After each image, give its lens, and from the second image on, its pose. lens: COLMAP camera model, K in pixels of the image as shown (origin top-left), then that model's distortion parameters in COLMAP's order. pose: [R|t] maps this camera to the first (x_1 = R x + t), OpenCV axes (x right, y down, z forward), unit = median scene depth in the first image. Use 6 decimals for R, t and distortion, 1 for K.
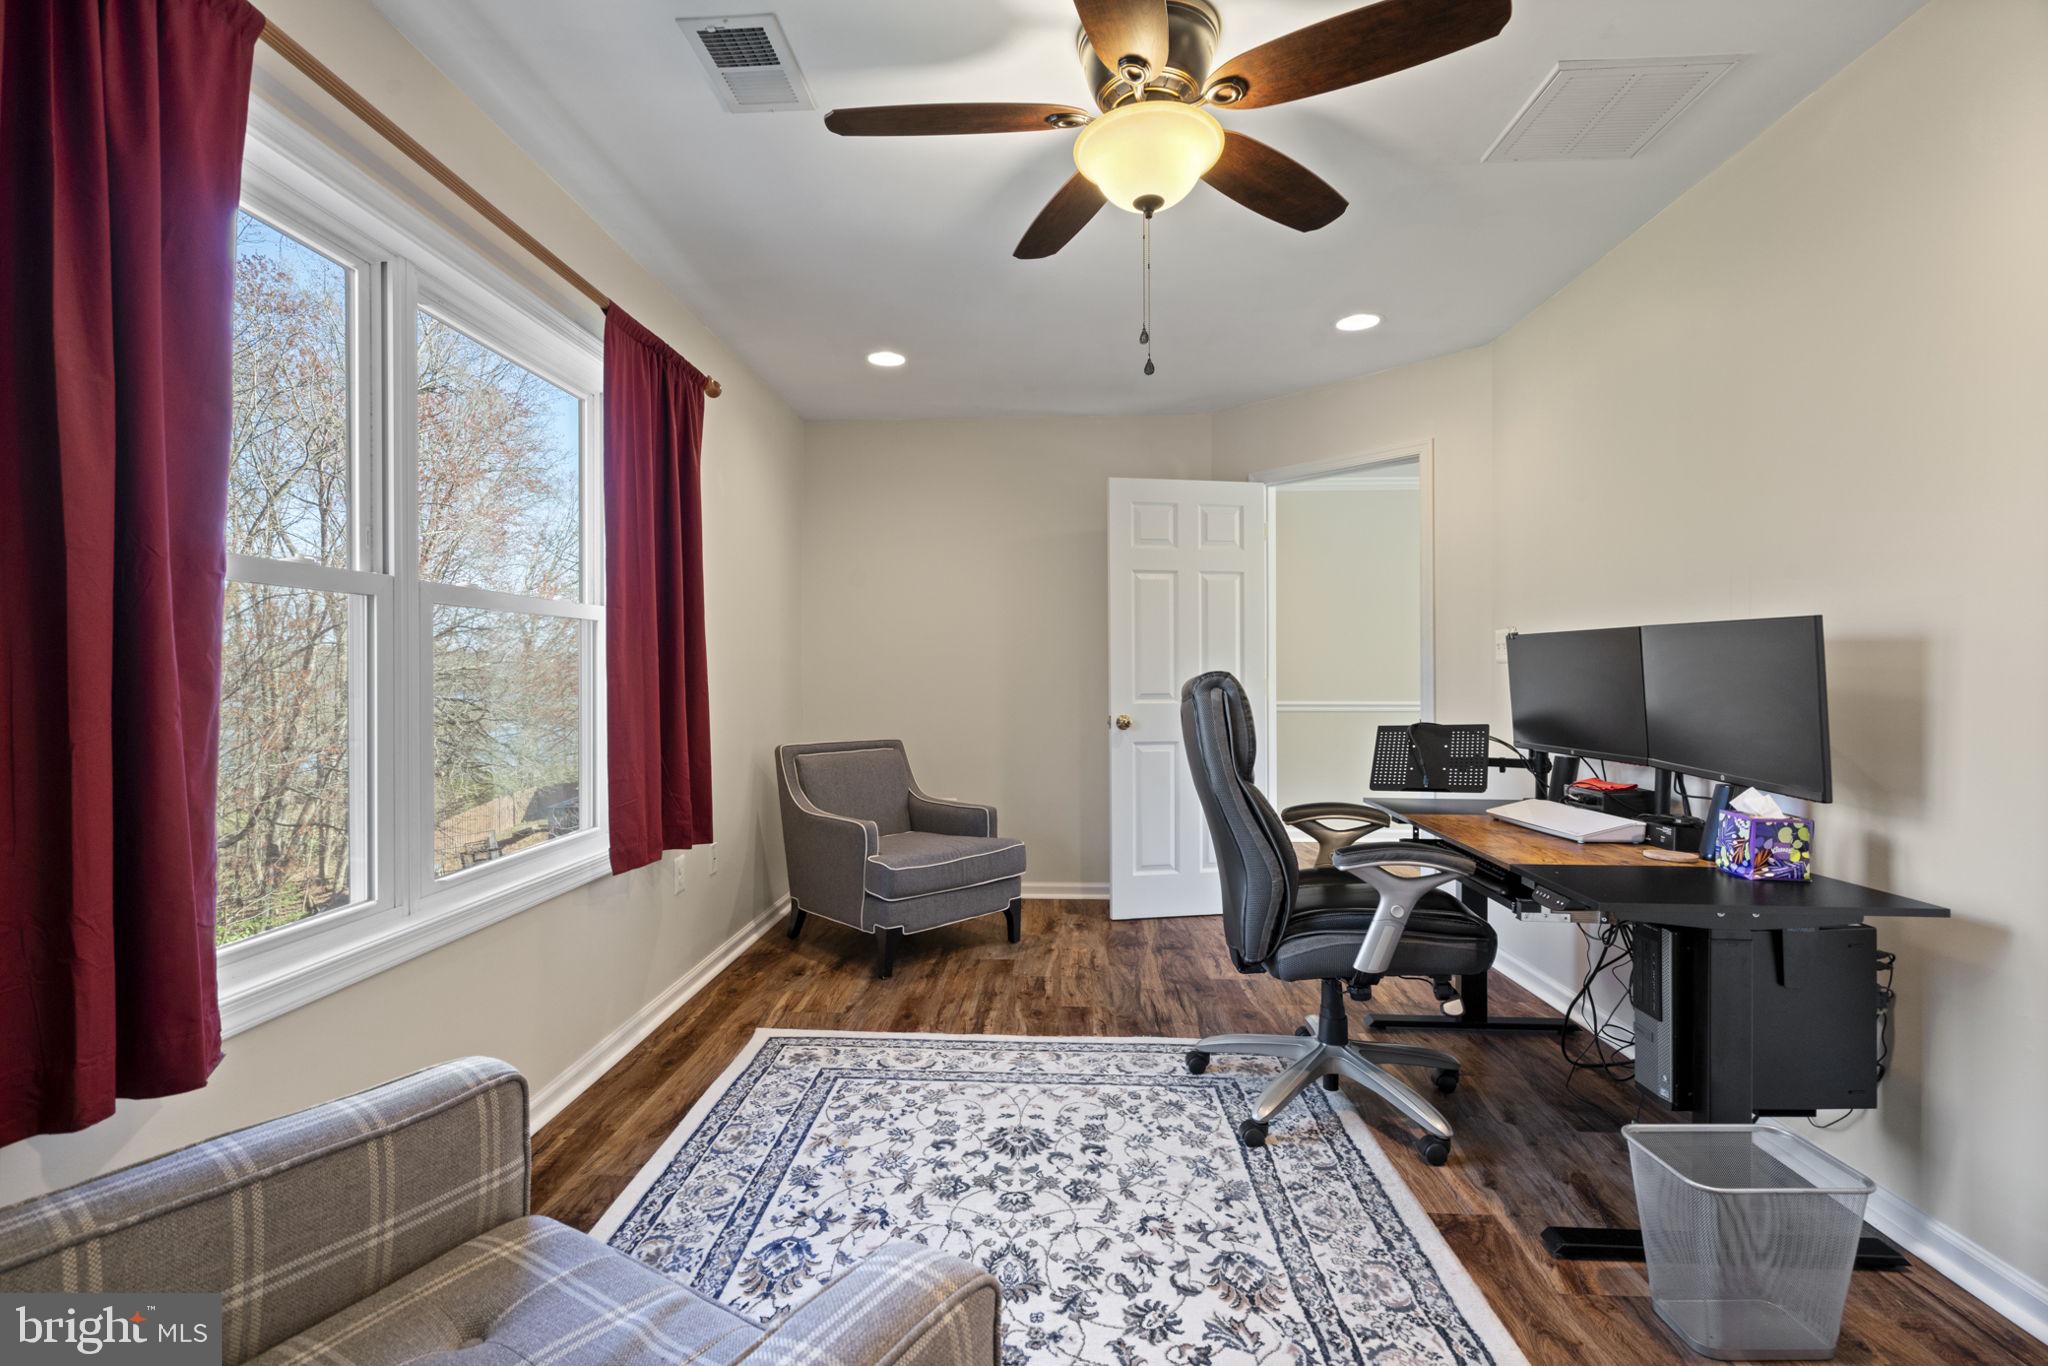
lens RADIAL K [[939.0, 0, 1020.0], [0, 939.0, 673.1], [0, 0, 1]] dist [-0.007727, 0.000480]
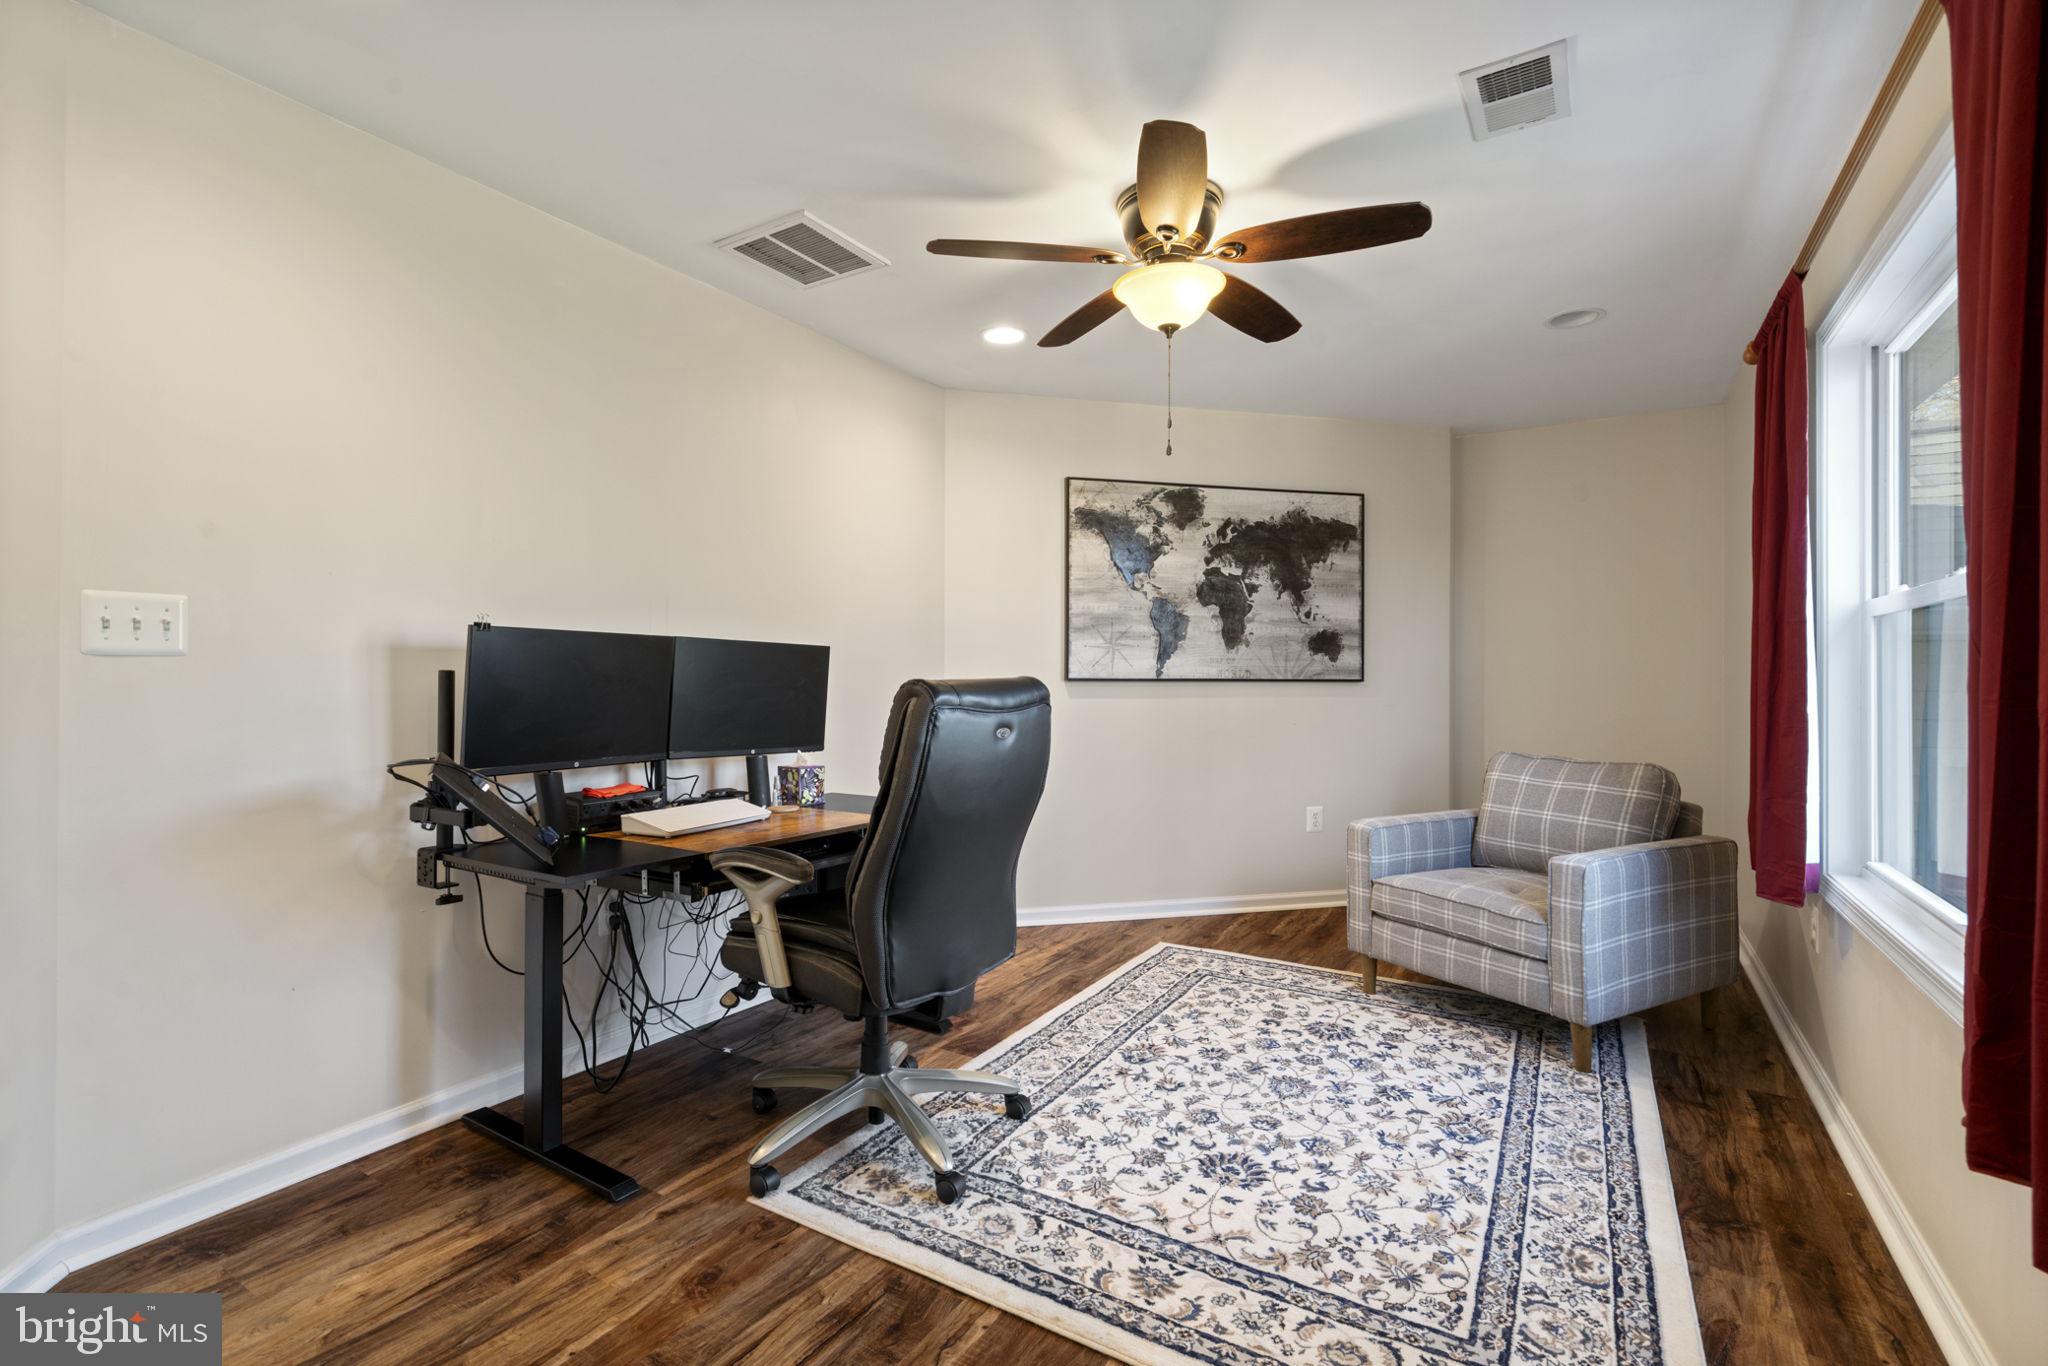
lens RADIAL K [[939.0, 0, 1020.0], [0, 939.0, 673.1], [0, 0, 1]] dist [-0.007727, 0.000480]
pose [[-0.879411, 0.005503, 0.476032, -0.270924], [0.000627, 0.999946, -0.010401, 0.006811], [-0.476063, -0.008849, -0.879366, 1.979342]]
